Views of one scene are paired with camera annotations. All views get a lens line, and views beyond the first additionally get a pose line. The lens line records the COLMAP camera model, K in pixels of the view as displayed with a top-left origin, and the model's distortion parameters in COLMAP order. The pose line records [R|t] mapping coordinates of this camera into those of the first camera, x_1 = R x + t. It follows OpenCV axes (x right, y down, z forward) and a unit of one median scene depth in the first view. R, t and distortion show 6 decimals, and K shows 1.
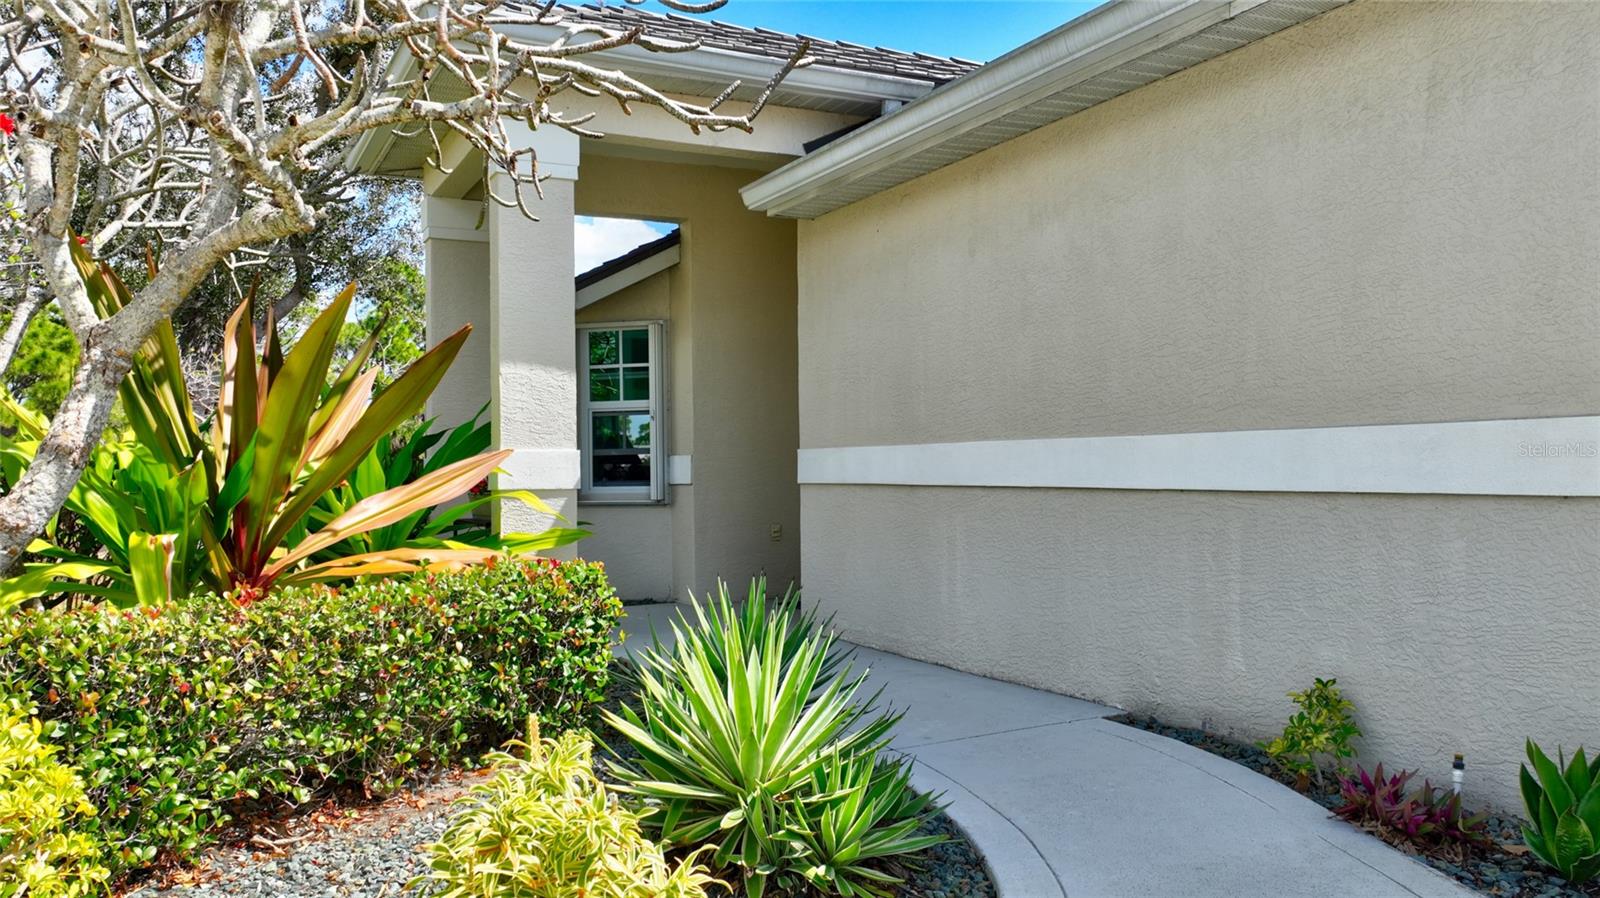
lens RADIAL K [[1233.4, 0, 800.0], [0, 1233.4, 449.0], [0, 0, 1]] dist [0.004598, 0.001437]
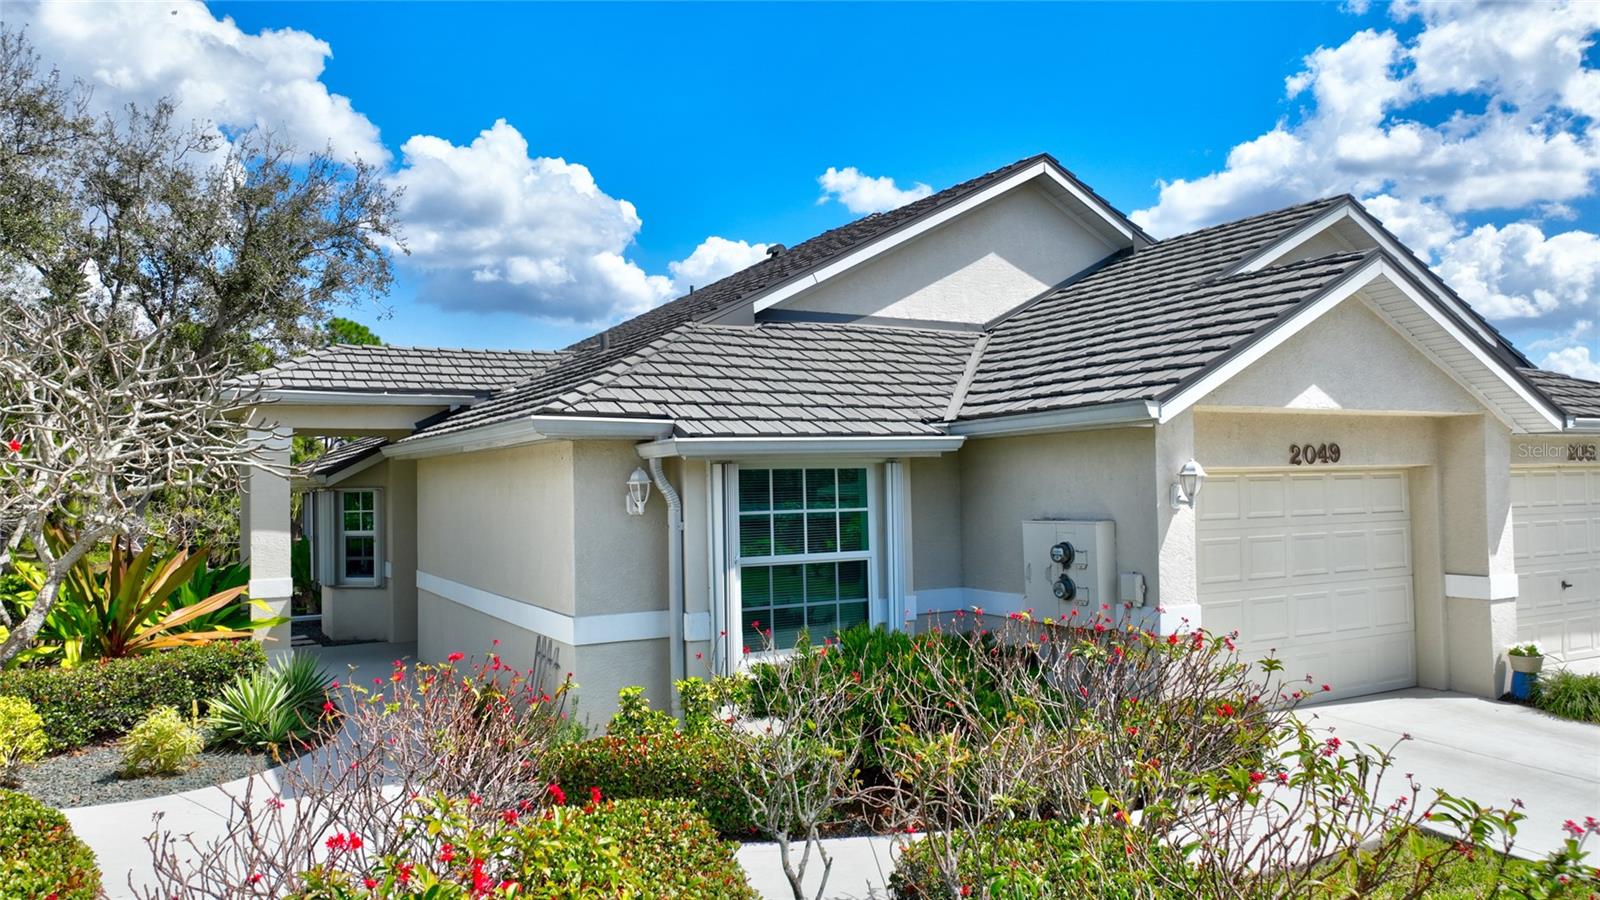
lens RADIAL K [[1111.7, 0, 800.0], [0, 1111.7, 450.0], [0, 0, 1]] dist [0.006003, 0.000971]
pose [[0.998608, -0.005371, 0.052463, 0.613737], [0.006030, 0.999905, -0.012400, -0.196297], [-0.052391, 0.012699, 0.998546, -0.999718]]
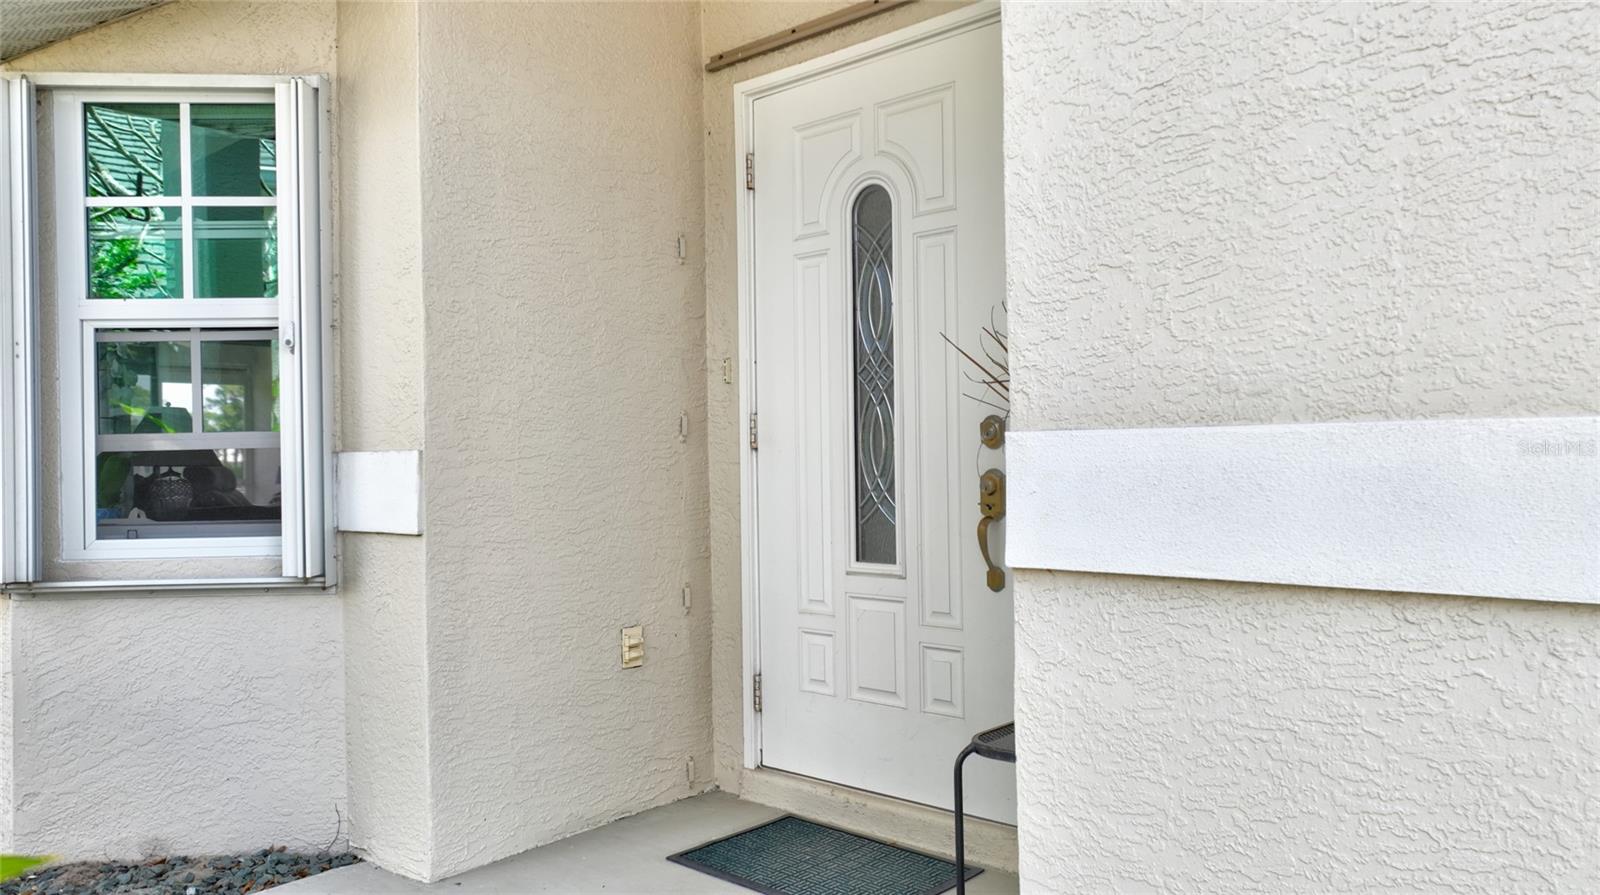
lens RADIAL K [[1233.4, 0, 800.0], [0, 1233.4, 447.5], [0, 0, 1]] dist [0.004598, 0.001437]
pose [[0.939670, 0.004121, 0.342059, -0.146710], [-0.004245, 0.999991, -0.000385, 0.005424], [-0.342057, -0.001090, 0.939679, 0.879119]]
